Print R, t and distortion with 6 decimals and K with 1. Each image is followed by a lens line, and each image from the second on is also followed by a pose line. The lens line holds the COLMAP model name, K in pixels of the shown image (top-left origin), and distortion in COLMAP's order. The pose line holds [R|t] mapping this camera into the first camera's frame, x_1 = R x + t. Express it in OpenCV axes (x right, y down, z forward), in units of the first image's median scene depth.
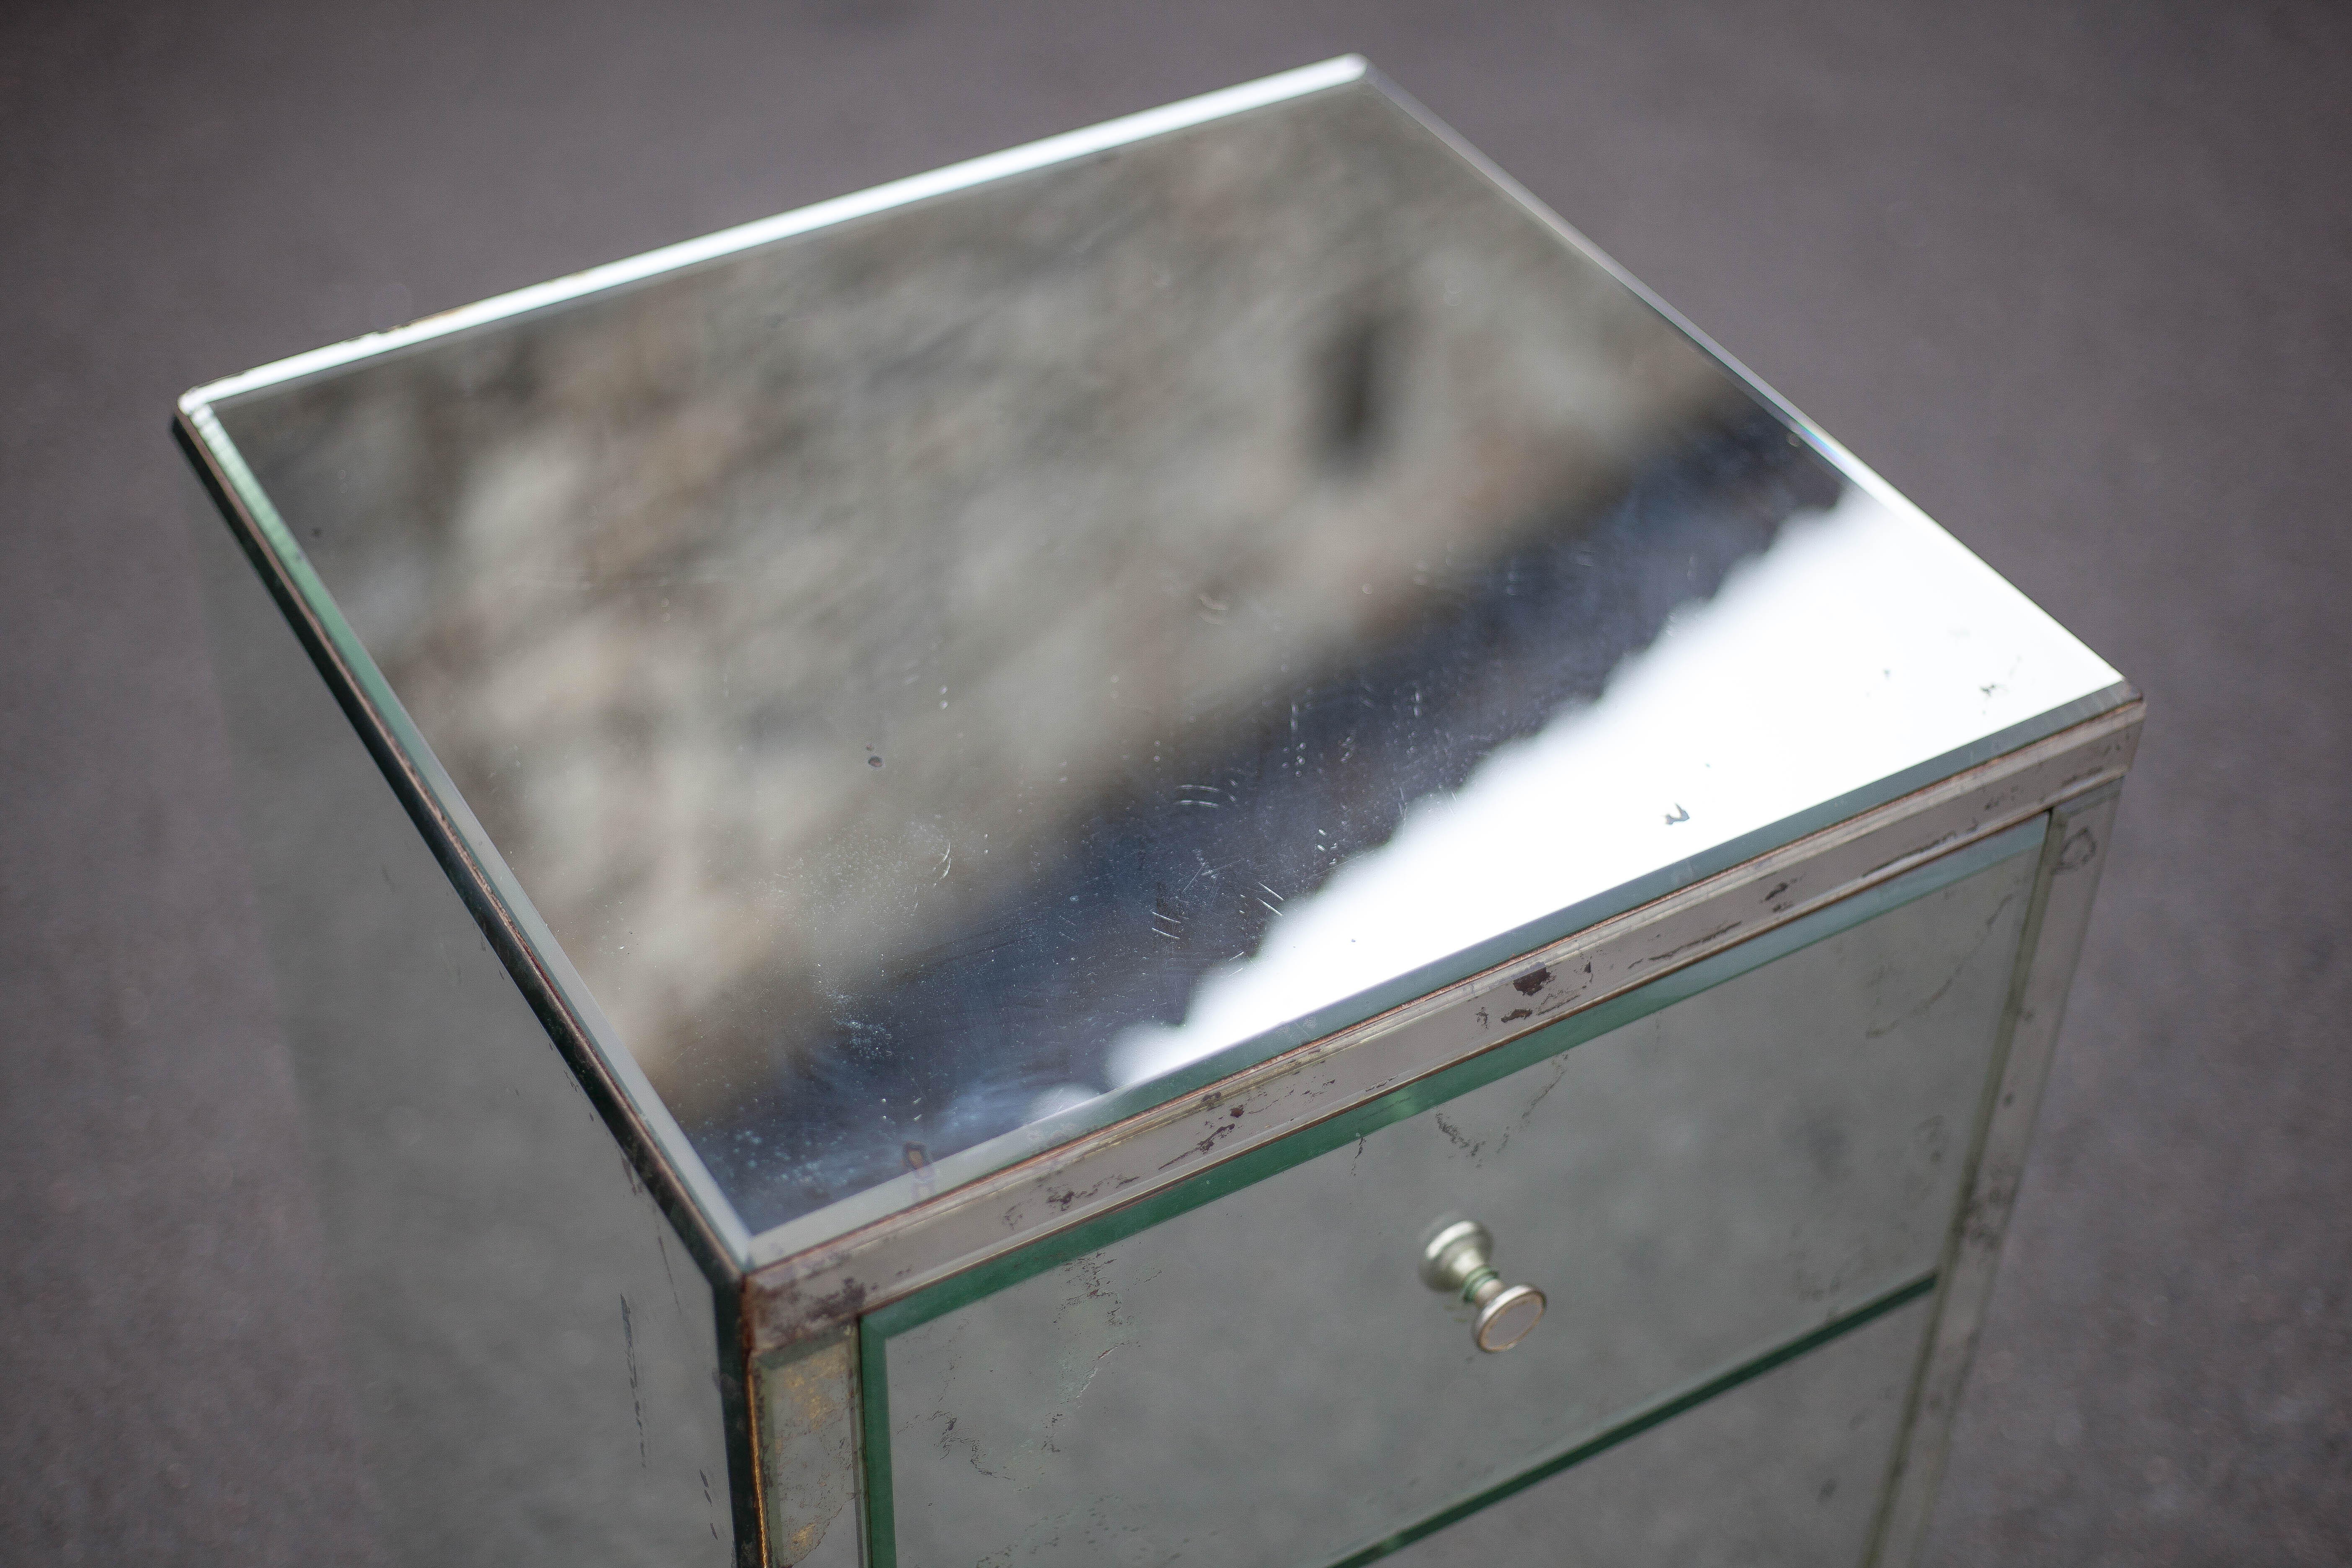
lens RADIAL K [[3579.9, 0, 1176.0], [0, 3579.9, 784.0], [0, 0, 1]] dist [-0.162158, -0.045123]
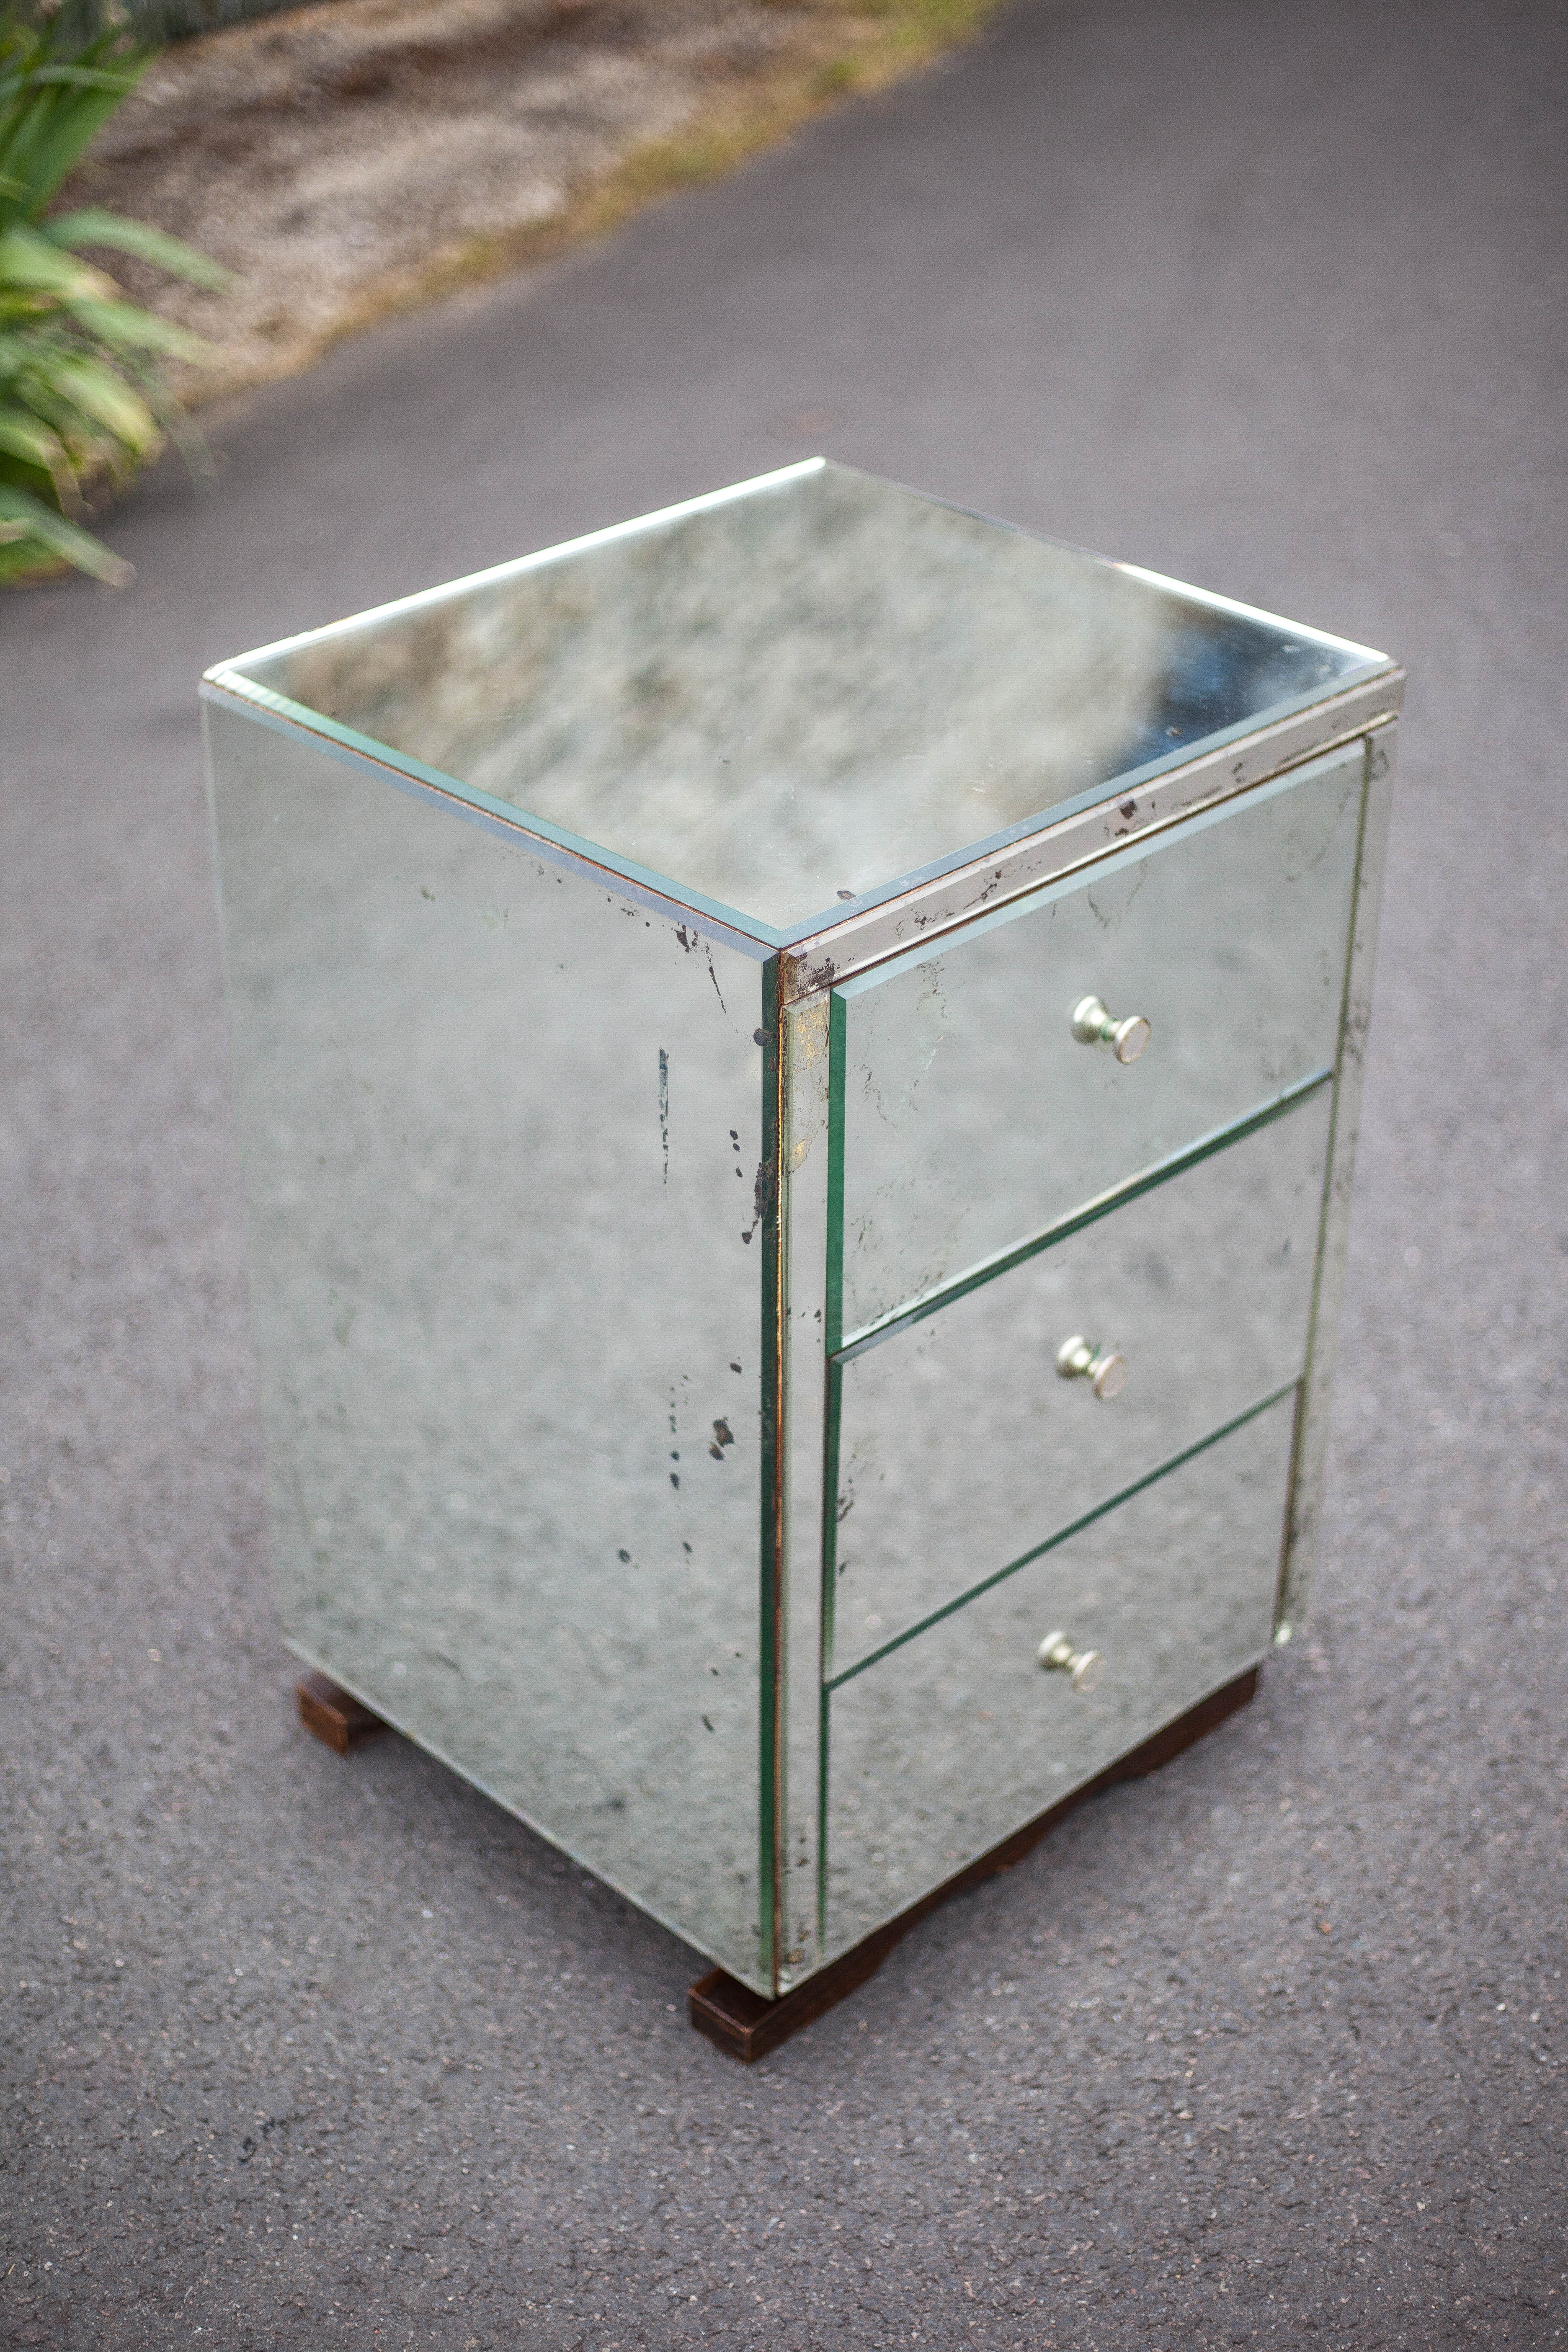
lens RADIAL K [[3579.9, 0, 784.0], [0, 3579.9, 1176.0], [0, 0, 1]] dist [-0.162158, -0.045123]
pose [[0.969058, -0.140976, 0.202612, -0.375311], [0.172443, 0.973977, -0.147078, 0.385205], [-0.176605, 0.177466, 0.968151, -0.550152]]
